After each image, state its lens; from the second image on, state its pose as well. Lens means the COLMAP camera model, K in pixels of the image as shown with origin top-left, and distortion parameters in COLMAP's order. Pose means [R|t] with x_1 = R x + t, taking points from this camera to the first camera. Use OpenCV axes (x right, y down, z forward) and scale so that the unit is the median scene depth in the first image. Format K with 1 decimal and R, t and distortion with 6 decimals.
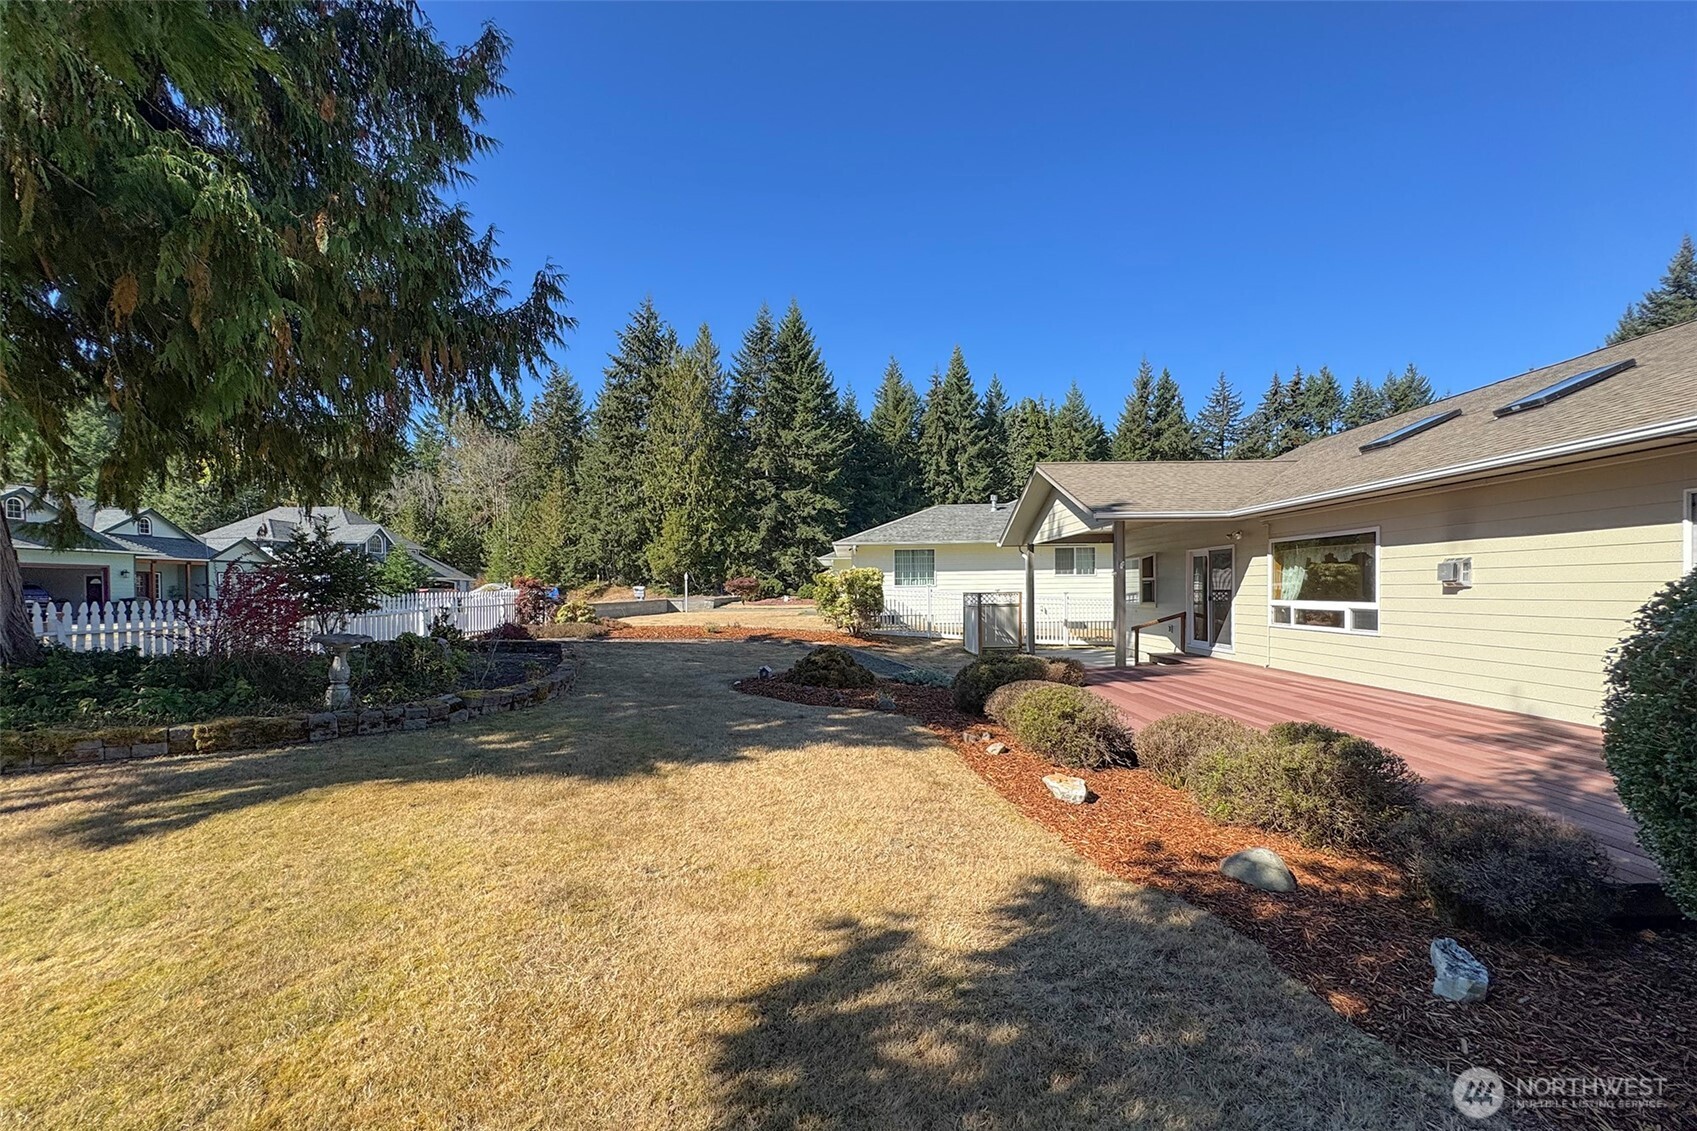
lens RADIAL K [[684.9, 0, 841.6], [0, 684.9, 592.6], [0, 0, 1]] dist [0.001247, 0.000004]
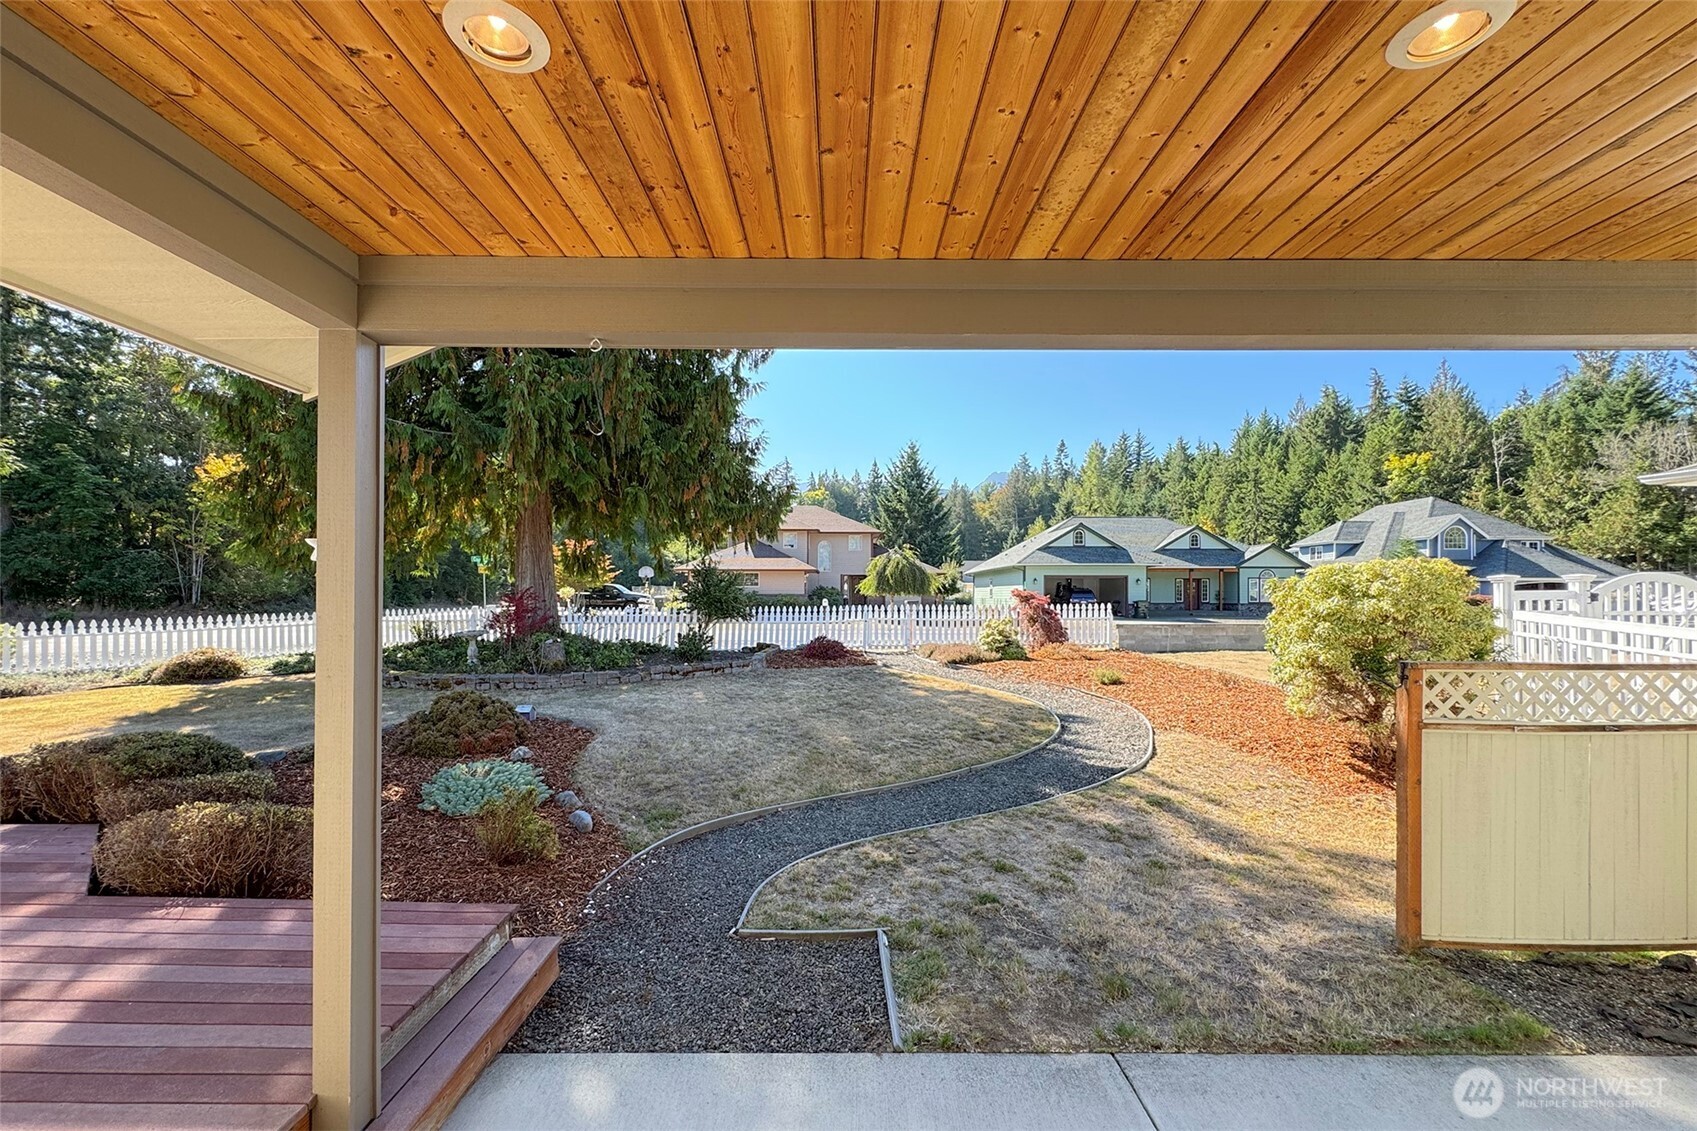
lens RADIAL K [[684.9, 0, 841.6], [0, 684.9, 592.6], [0, 0, 1]] dist [0.001247, 0.000004]
pose [[-0.013522, 0.009747, -0.999861, 0.100690], [-0.007929, 0.999920, 0.009855, -0.006567], [0.999877, 0.008061, -0.013444, 0.209850]]
